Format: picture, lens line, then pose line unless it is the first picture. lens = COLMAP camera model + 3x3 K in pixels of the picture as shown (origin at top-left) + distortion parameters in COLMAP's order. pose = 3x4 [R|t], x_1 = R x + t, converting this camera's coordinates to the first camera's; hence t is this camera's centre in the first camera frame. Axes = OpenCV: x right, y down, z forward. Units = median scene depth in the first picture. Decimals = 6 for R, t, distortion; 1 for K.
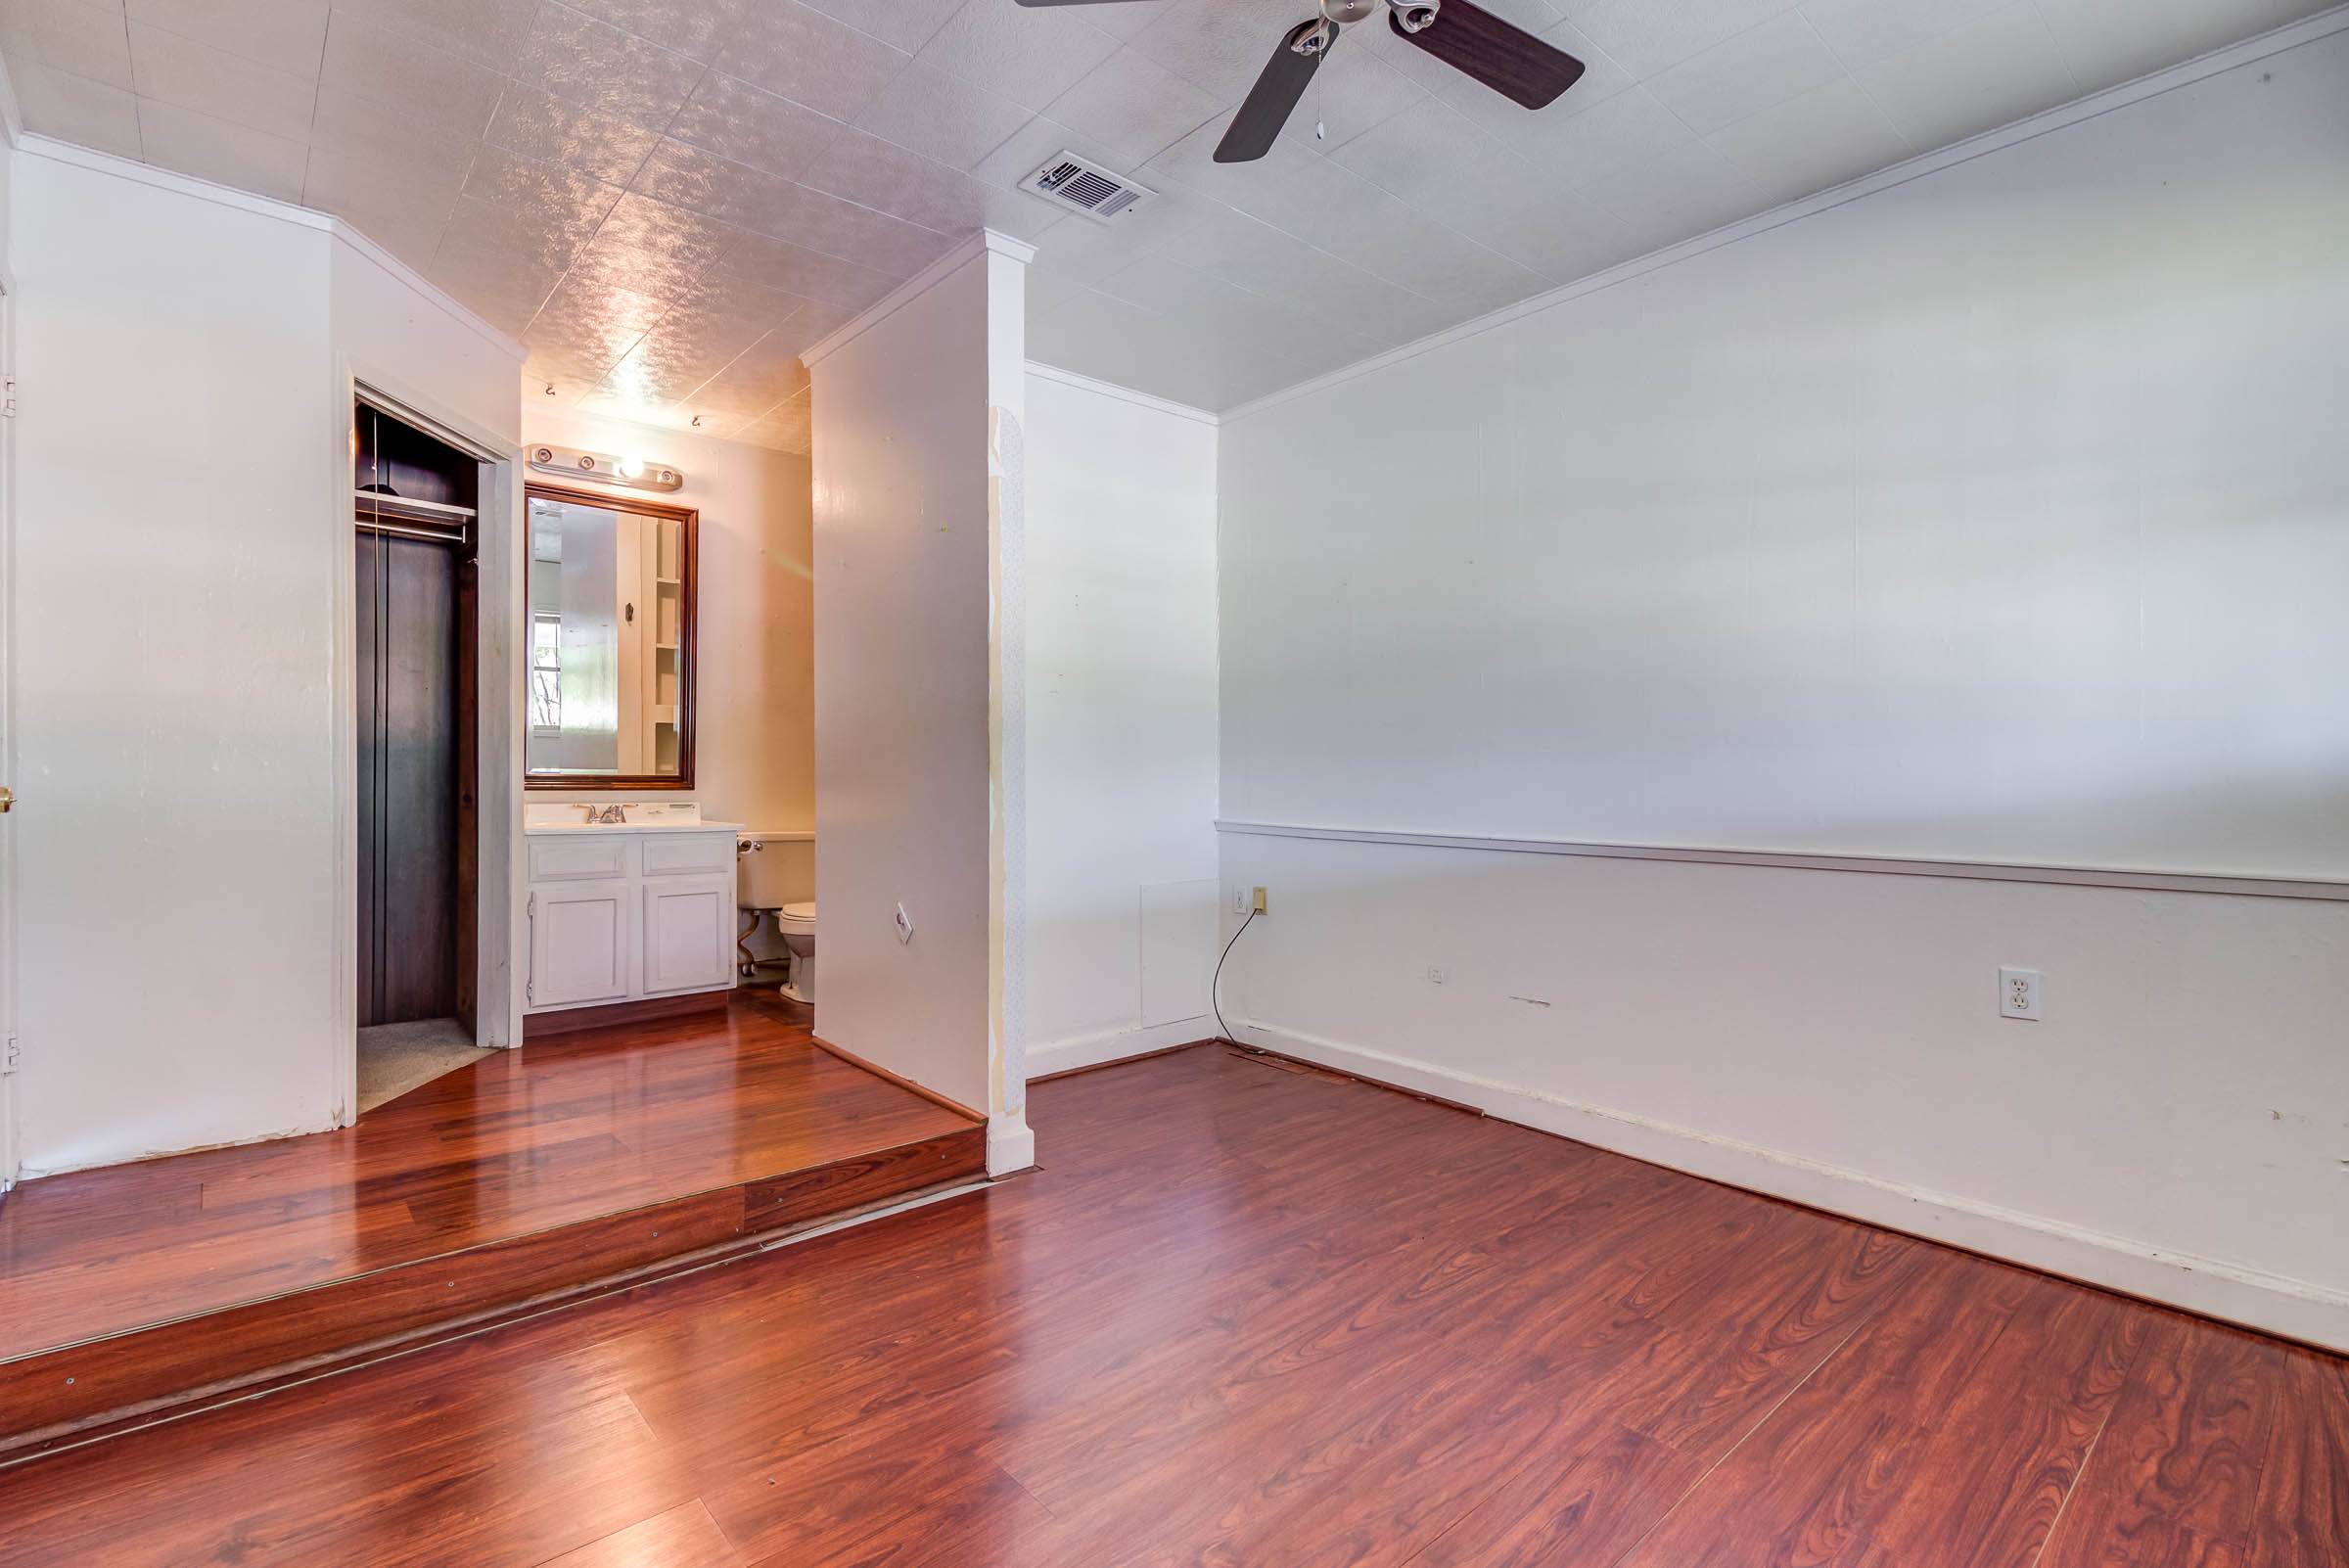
lens RADIAL K [[1075.0, 0, 1142.7], [0, 1075.0, 772.7], [0, 0, 1]] dist [0.021769, -0.014778]
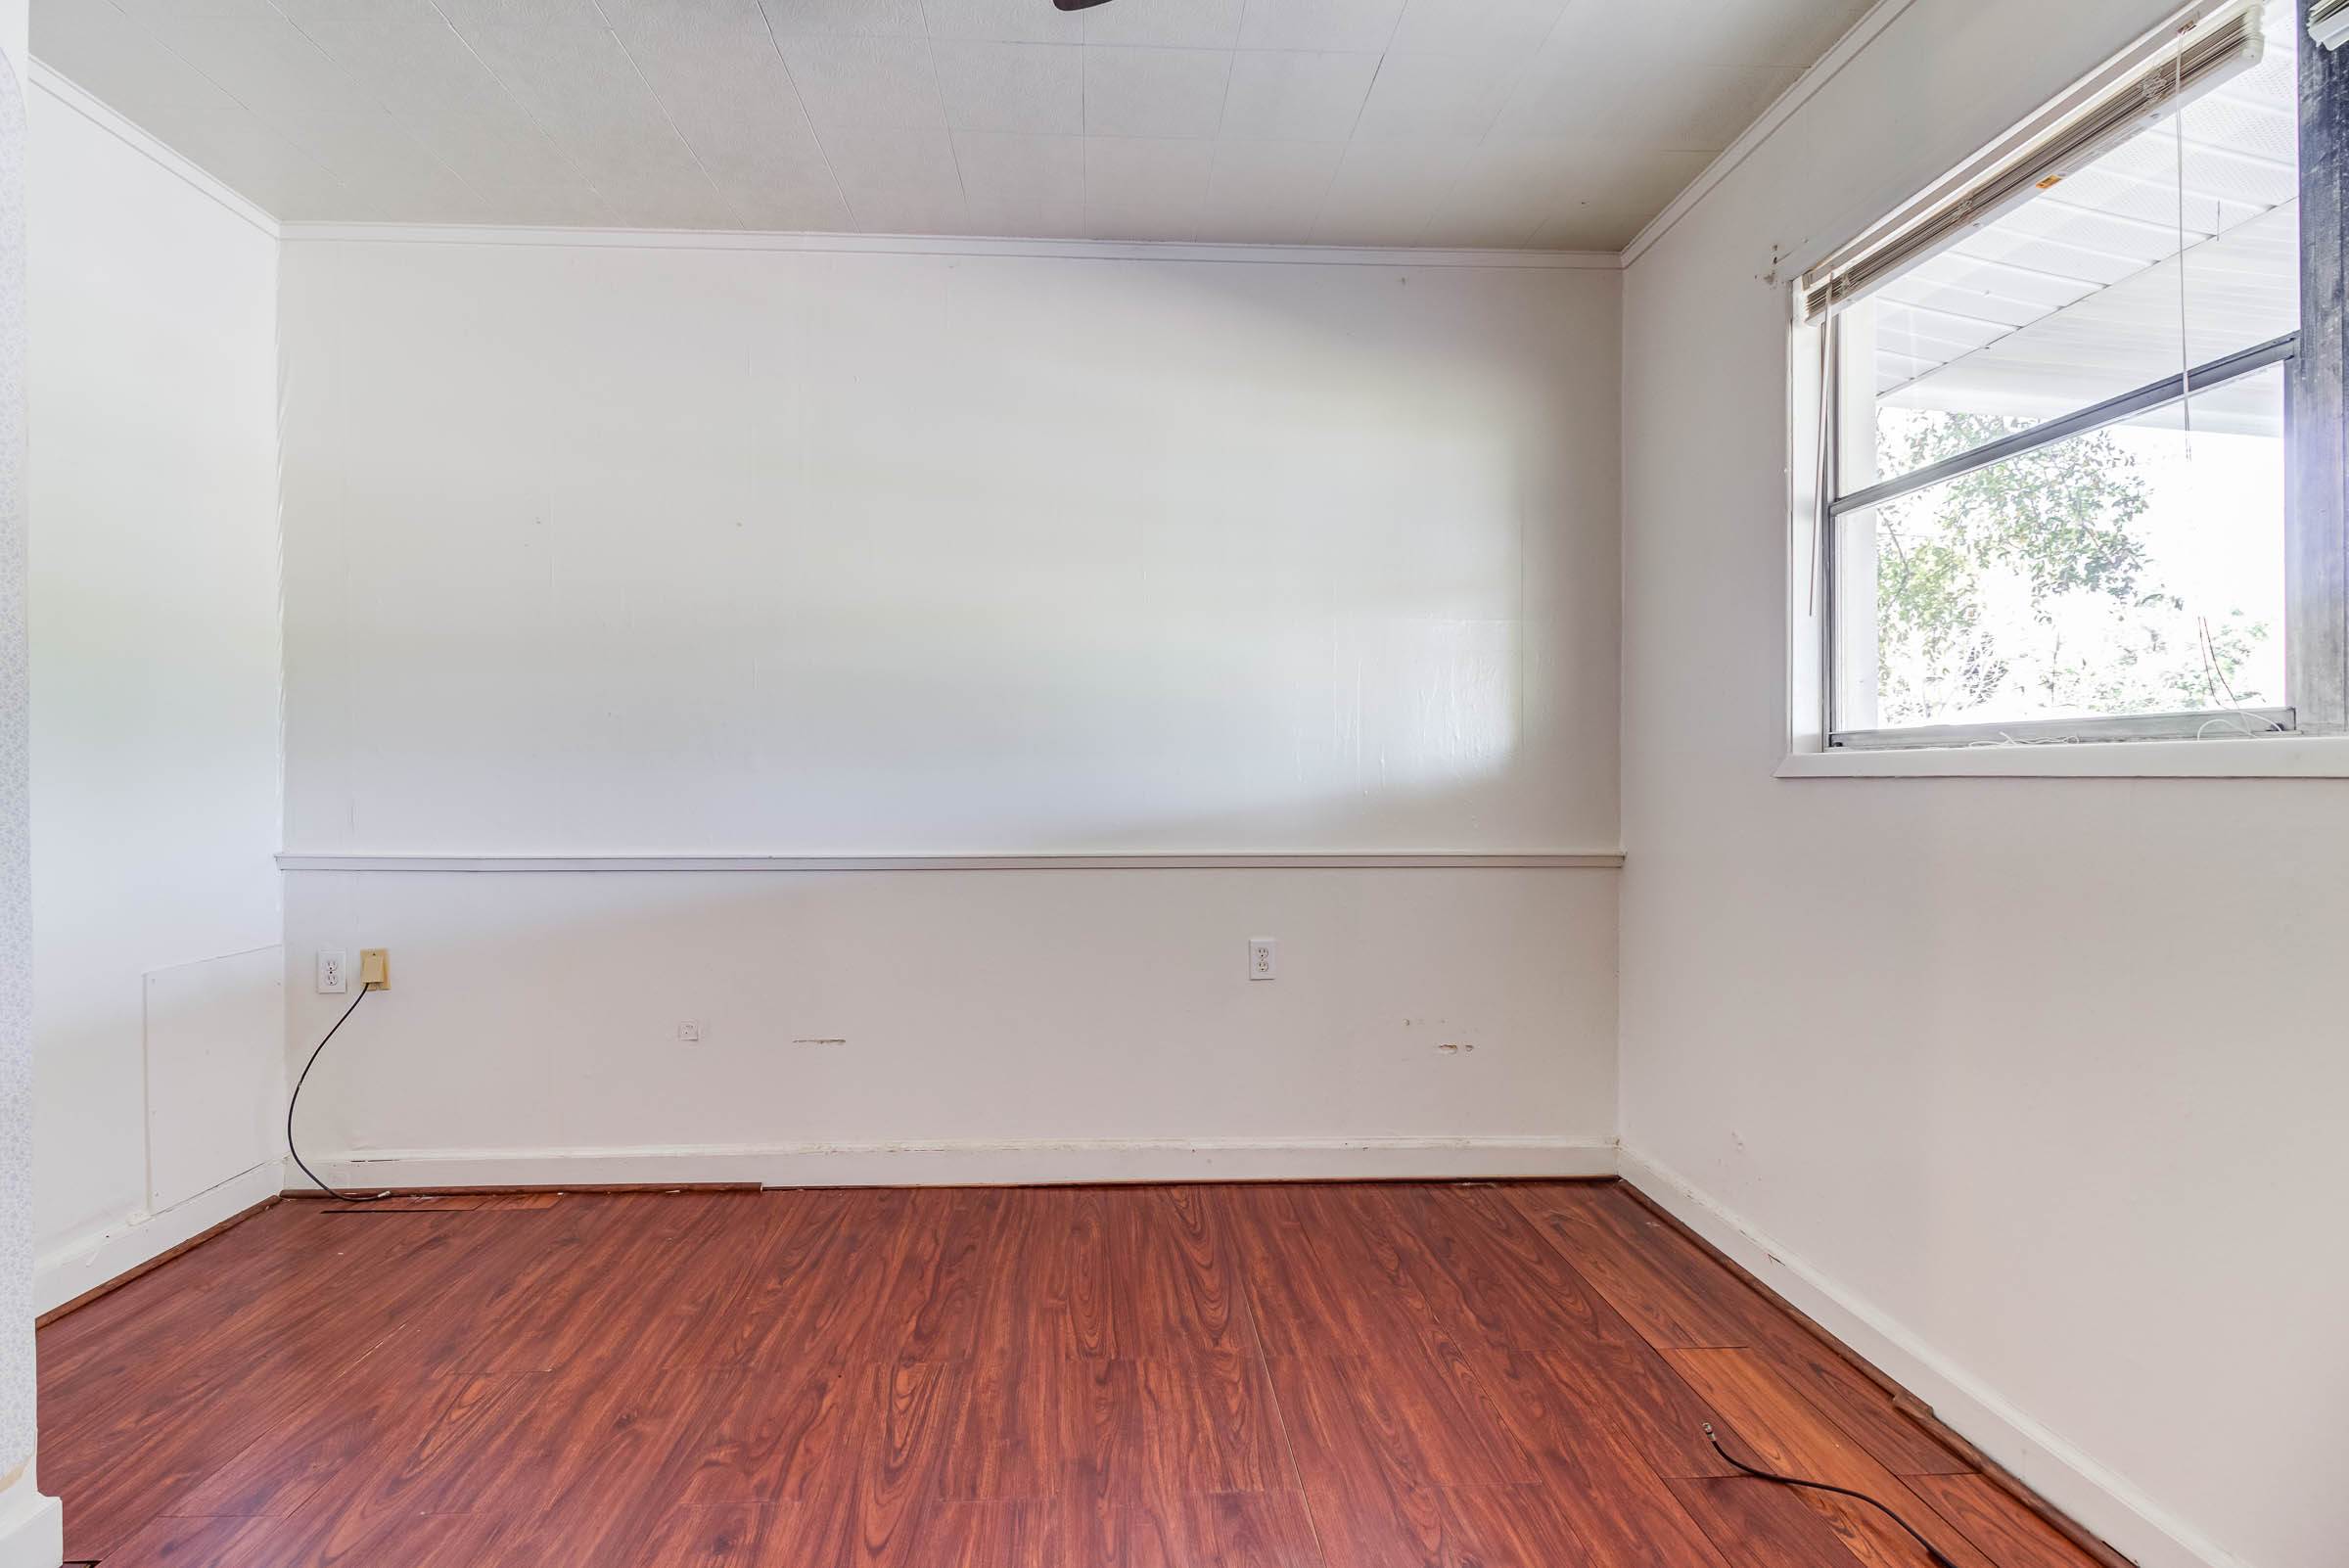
lens RADIAL K [[1075.8, 0, 1154.3], [0, 1075.8, 783.8], [0, 0, 1]] dist [0.021276, -0.015483]
pose [[0.606248, -0.006597, 0.795248, -0.231325], [-0.000612, 0.999961, 0.008762, -0.004753], [-0.795276, -0.005799, 0.606220, 0.361611]]
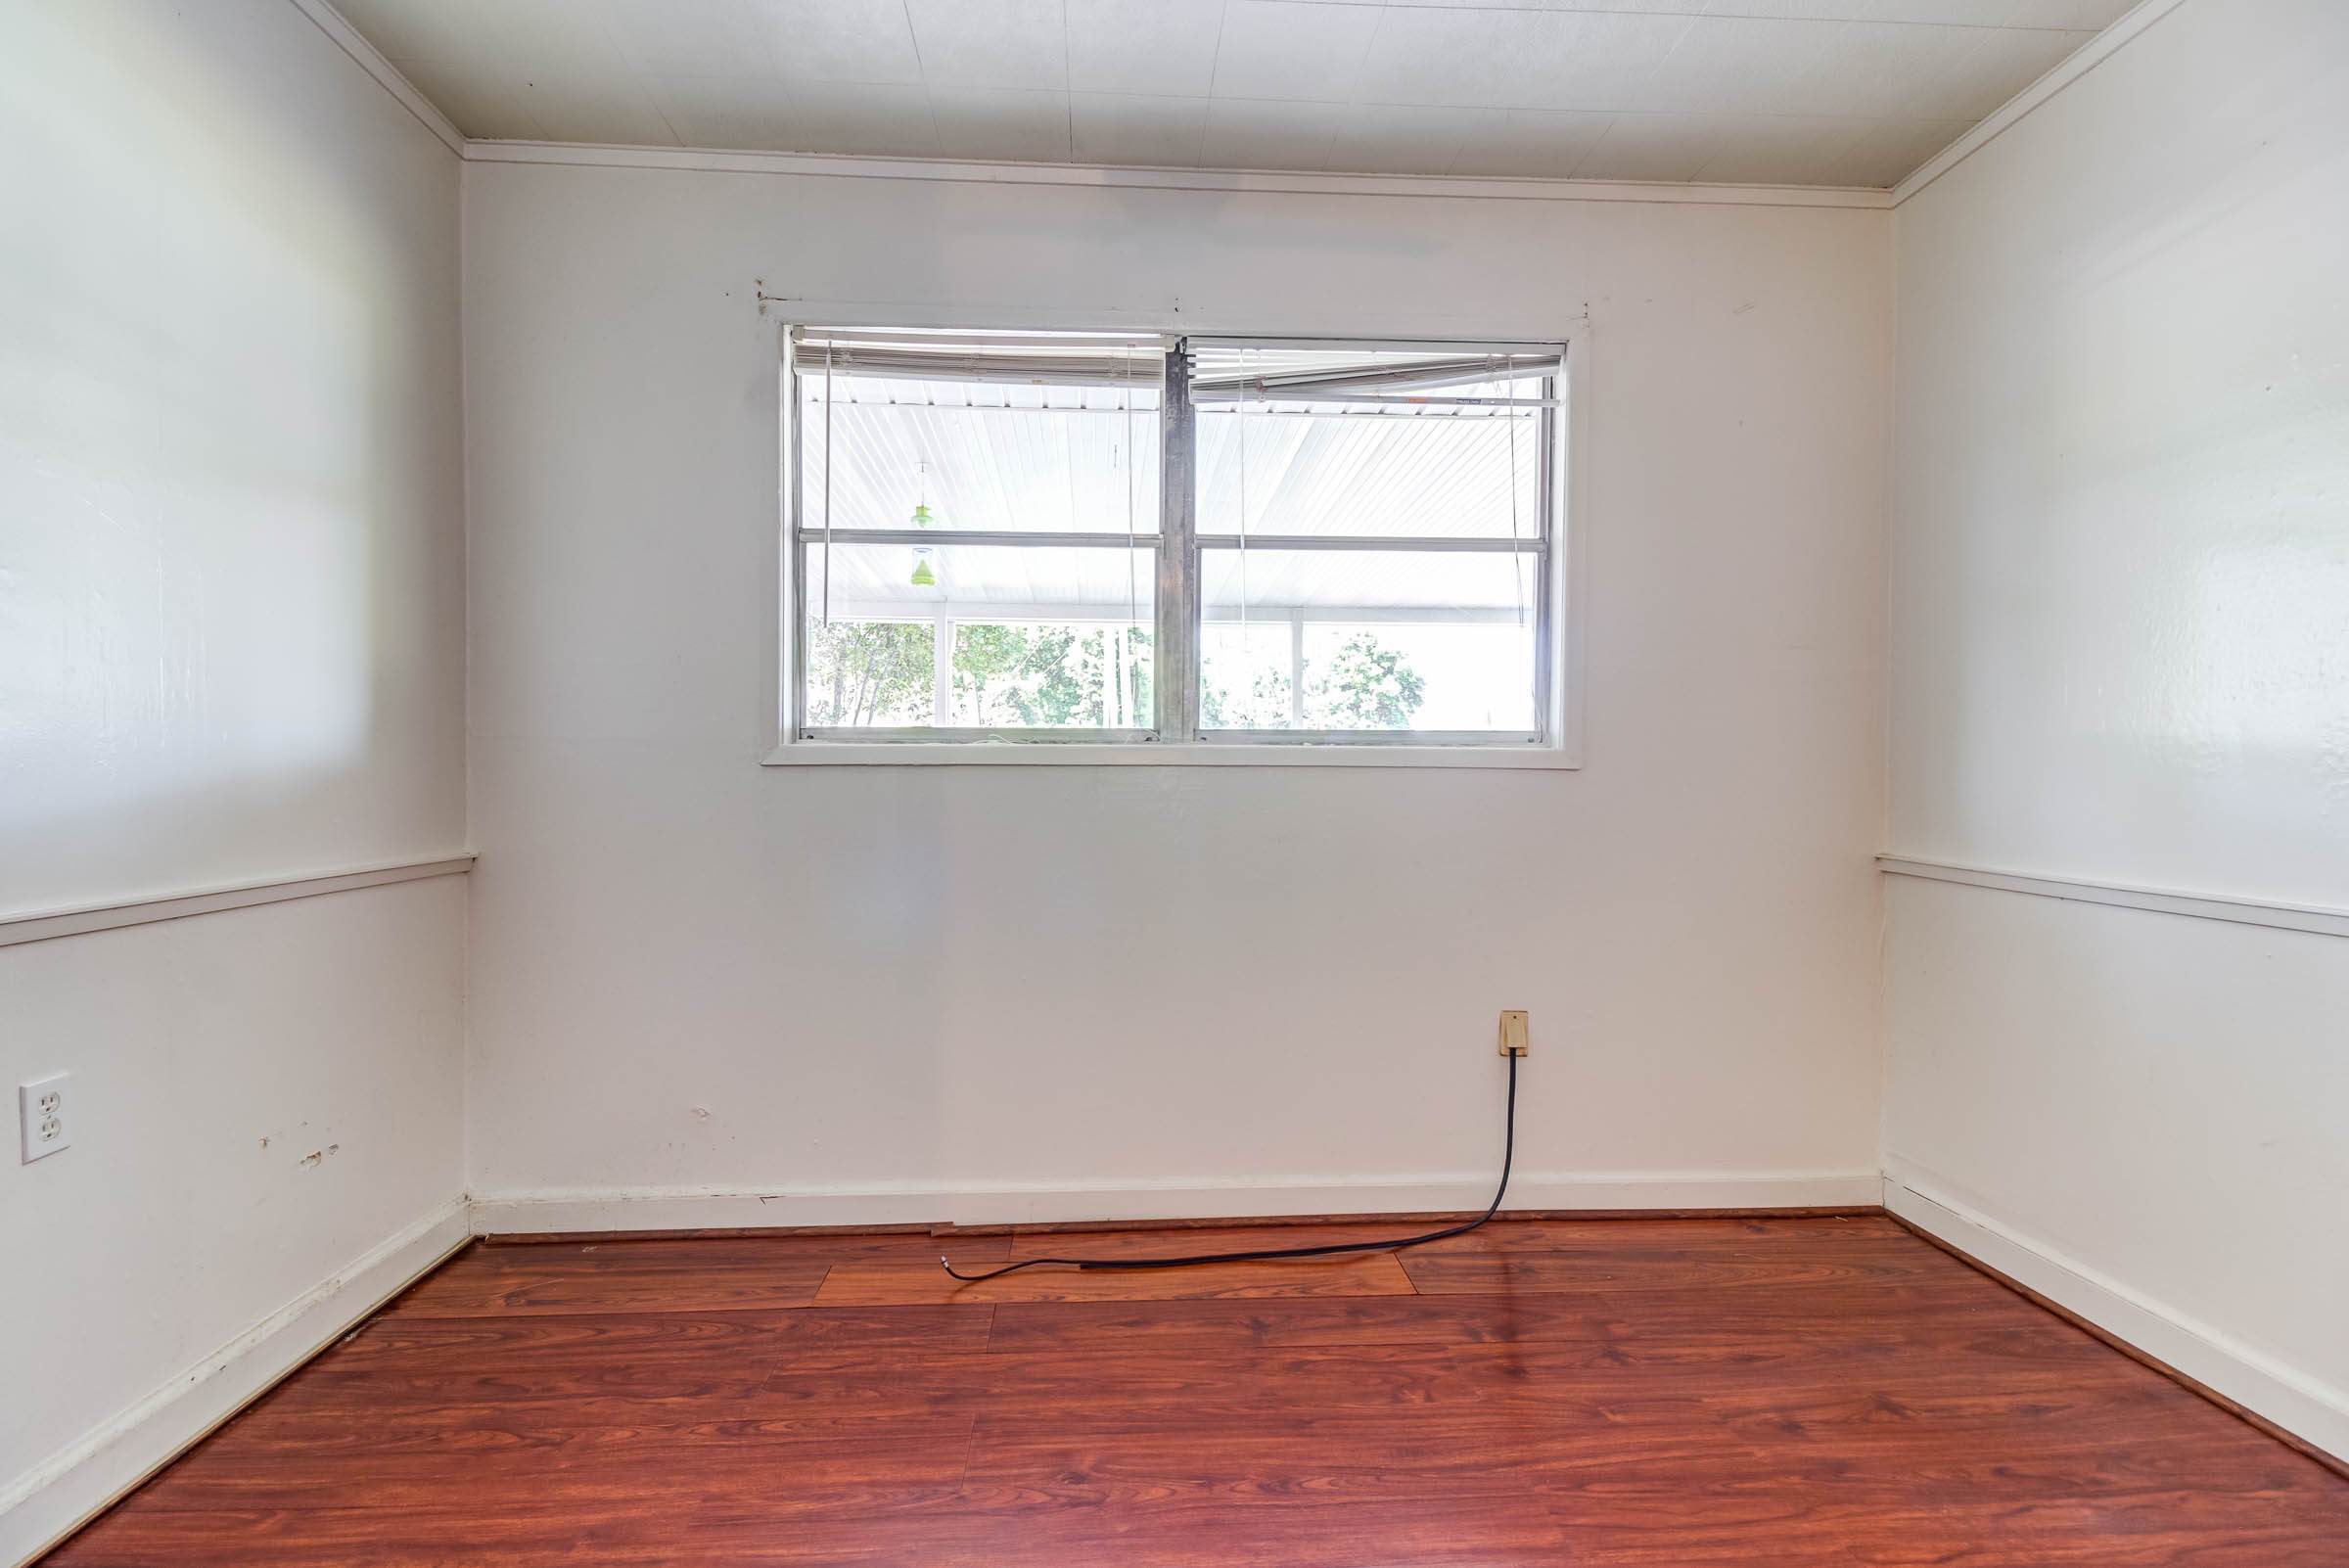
lens RADIAL K [[1058.0, 0, 1165.0], [0, 1058.0, 785.6], [0, 0, 1]] dist [0.000904, -0.008147]
pose [[-0.795465, -0.012414, 0.605873, -0.076179], [-0.003226, 0.999863, 0.016251, -0.000398], [-0.605991, 0.010973, -0.795396, 1.084125]]
